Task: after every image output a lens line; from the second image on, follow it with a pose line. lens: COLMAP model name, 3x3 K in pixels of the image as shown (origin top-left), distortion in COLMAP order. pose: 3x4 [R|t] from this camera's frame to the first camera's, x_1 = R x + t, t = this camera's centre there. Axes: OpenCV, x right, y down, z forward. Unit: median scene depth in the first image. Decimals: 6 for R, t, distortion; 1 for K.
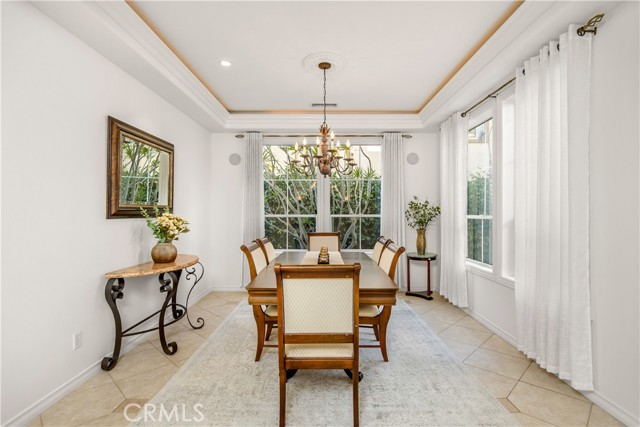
lens RADIAL K [[314.1, 0, 321.1], [0, 314.1, 212.9], [0, 0, 1]] dist [-0.006106, -0.001145]
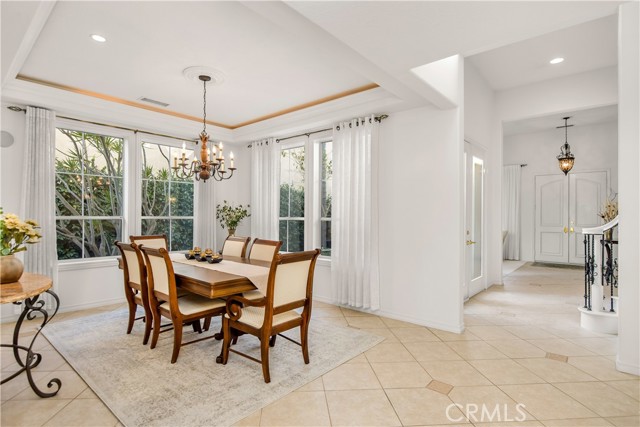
lens RADIAL K [[314.1, 0, 314.8], [0, 314.1, 214.7], [0, 0, 1]] dist [-0.006106, -0.001145]
pose [[0.675054, 0.006018, 0.737744, -0.455834], [-0.005763, 0.999979, -0.002885, -0.000389], [-0.737746, -0.002304, 0.675075, -0.005019]]
